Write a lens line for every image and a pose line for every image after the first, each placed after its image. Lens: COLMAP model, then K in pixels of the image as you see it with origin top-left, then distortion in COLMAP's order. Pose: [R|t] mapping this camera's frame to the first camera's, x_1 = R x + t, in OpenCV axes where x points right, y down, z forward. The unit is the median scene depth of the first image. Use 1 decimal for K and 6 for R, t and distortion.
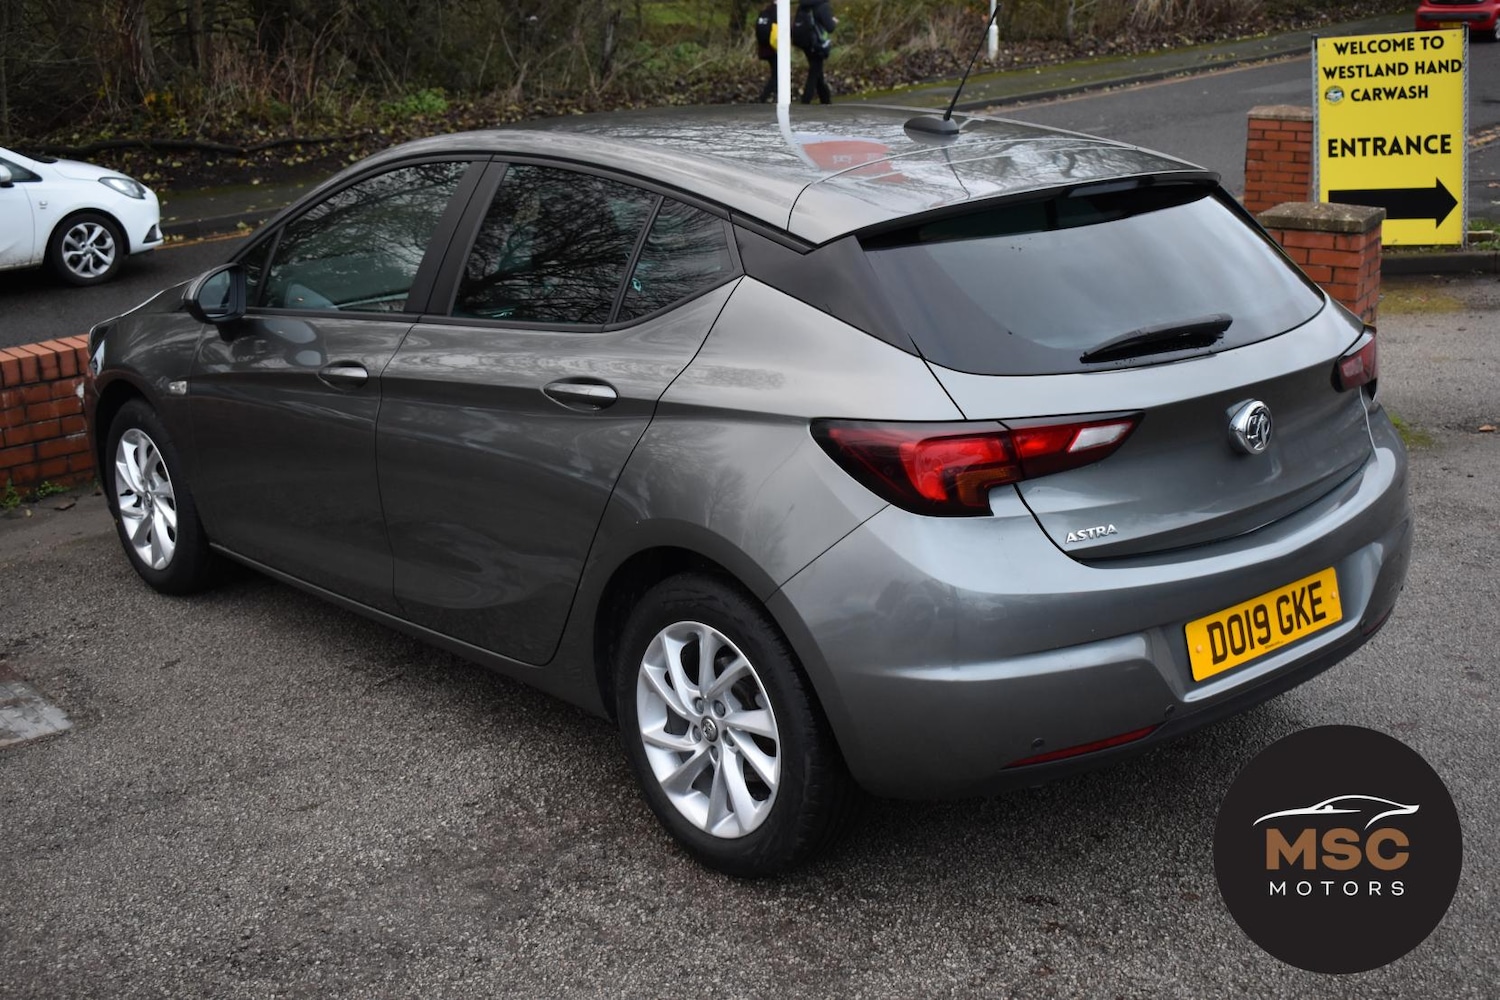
lens RADIAL K [[1830.4, 0, 750.0], [0, 1830.4, 500.0], [0, 0, 1]] dist [-0.052598, -0.000519]
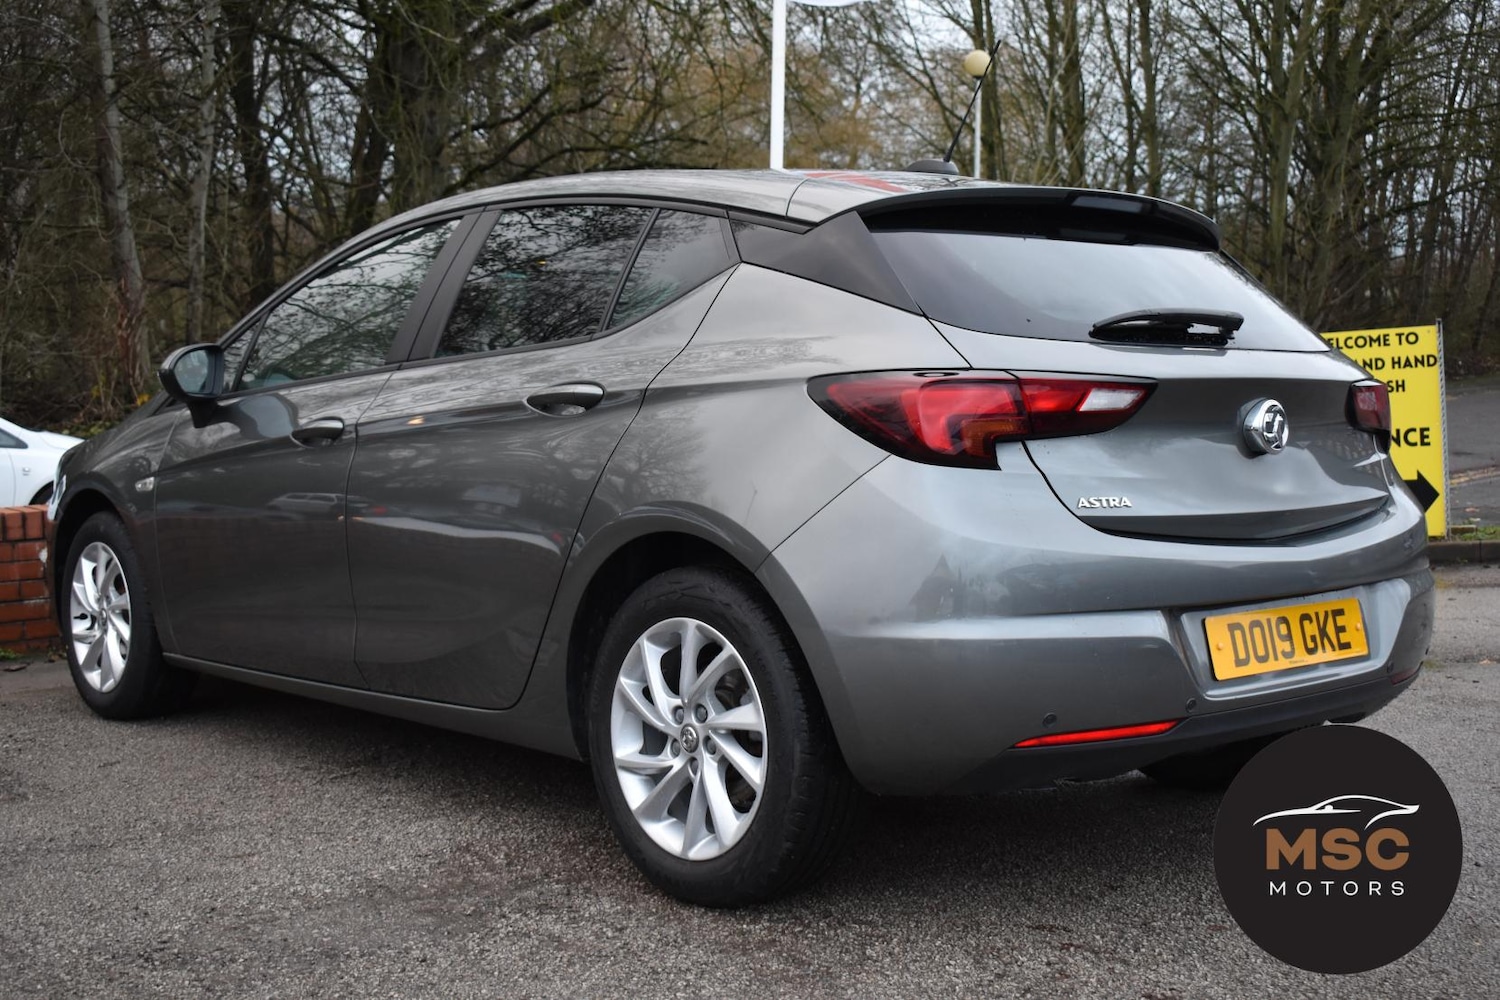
lens RADIAL K [[1830.4, 0, 750.0], [0, 1830.4, 500.0], [0, 0, 1]] dist [-0.052598, -0.000519]
pose [[0.999573, 0.027498, 0.009921, -0.004106], [-0.024823, 0.977649, -0.208774, 0.196762], [-0.015440, 0.208438, 0.977914, 0.076032]]
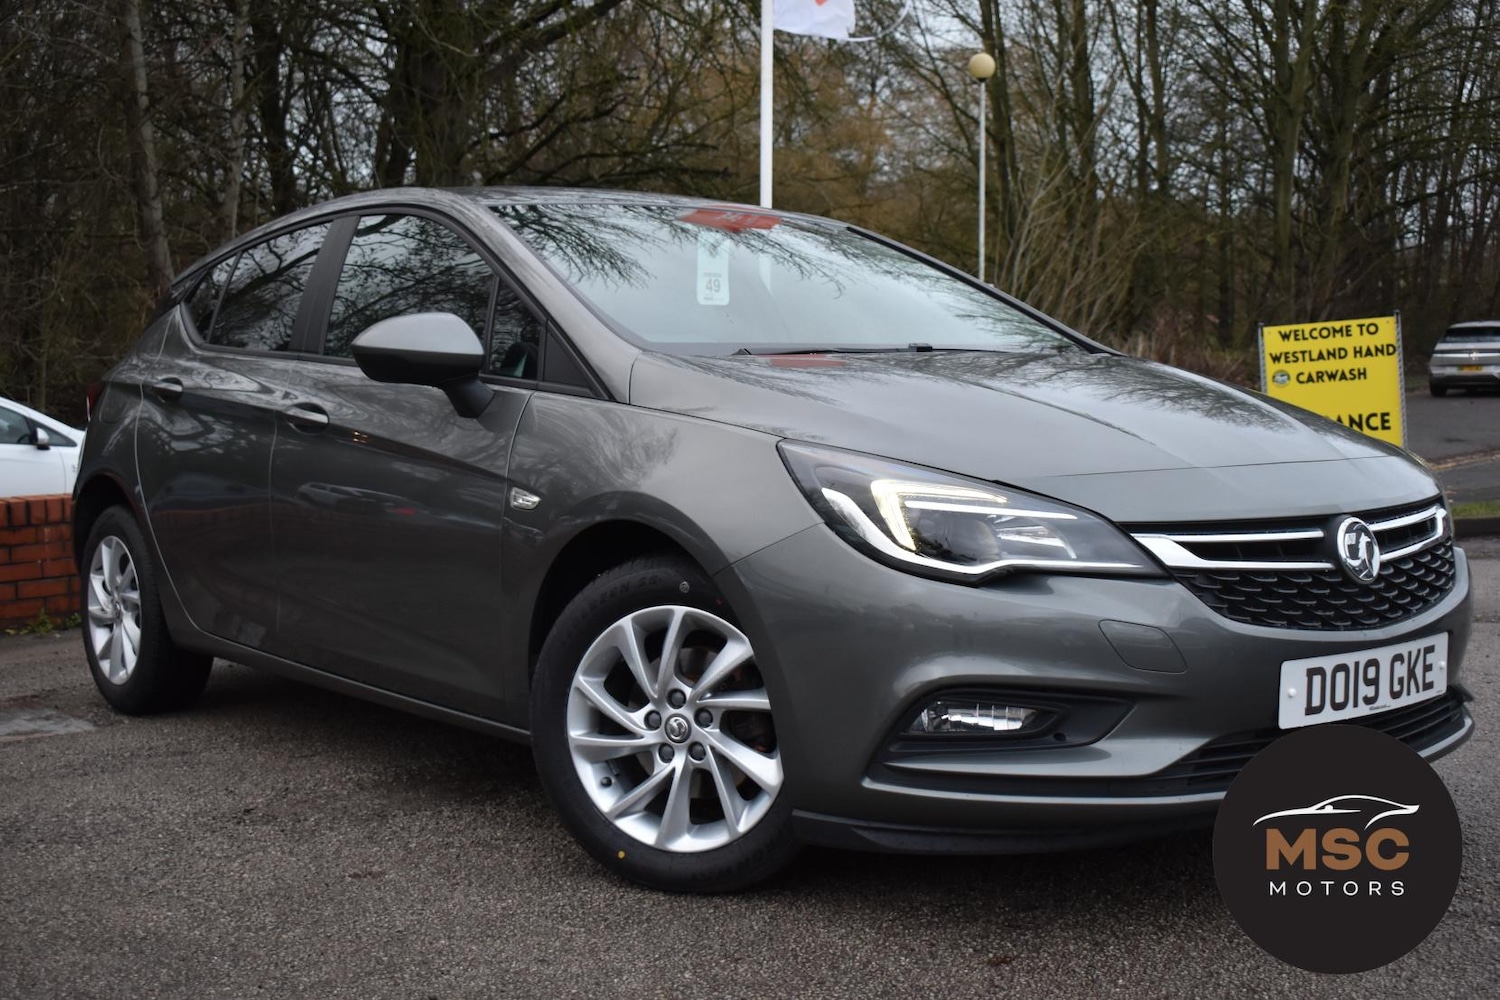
lens RADIAL K [[1830.4, 0, 750.0], [0, 1830.4, 500.0], [0, 0, 1]] dist [-0.052598, -0.000519]
pose [[0.999844, 0.017421, -0.002824, 0.035400], [-0.017628, 0.978090, -0.207437, 0.267232], [-0.000852, 0.207454, 0.978244, -0.153725]]
